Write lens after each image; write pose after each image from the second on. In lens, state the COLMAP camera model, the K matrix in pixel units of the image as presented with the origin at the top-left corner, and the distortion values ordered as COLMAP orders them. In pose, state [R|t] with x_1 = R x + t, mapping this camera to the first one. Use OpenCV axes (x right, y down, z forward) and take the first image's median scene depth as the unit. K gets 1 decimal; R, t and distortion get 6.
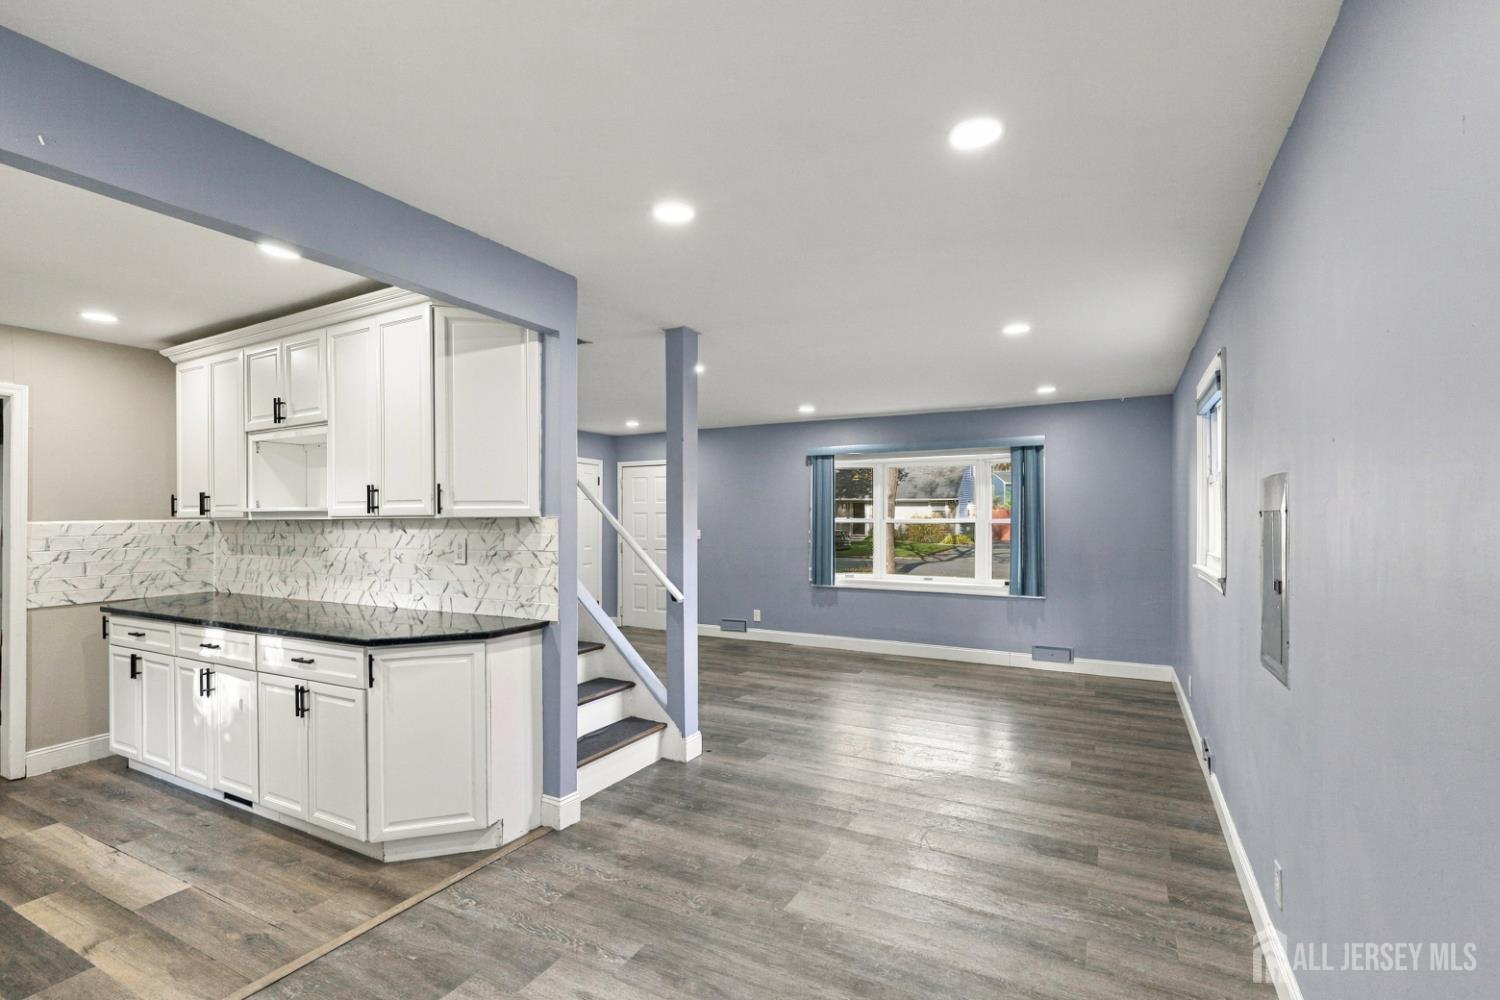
lens RADIAL K [[681.5, 0, 752.9], [0, 681.5, 506.7], [0, 0, 1]] dist [0.001244, 0.000387]
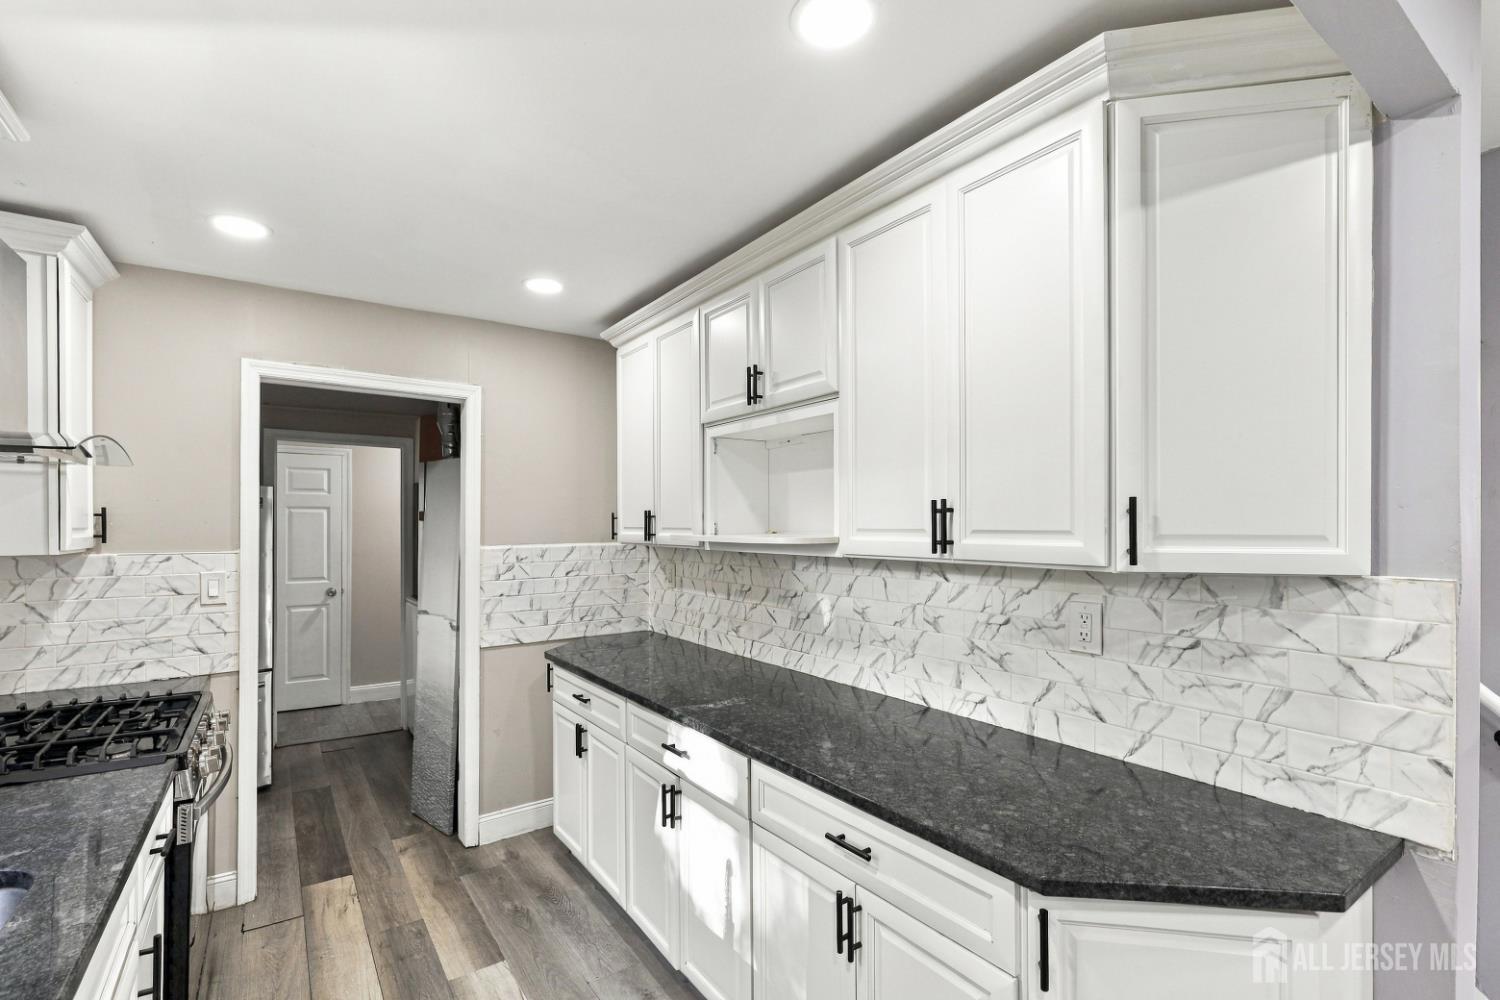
lens RADIAL K [[681.5, 0, 745.6], [0, 681.5, 511.7], [0, 0, 1]] dist [0.001244, 0.000387]
pose [[0.892189, -0.001497, -0.451659, -0.398595], [0.000411, 0.999997, -0.002503, -0.018829], [0.451661, 0.002048, 0.892187, 0.406084]]
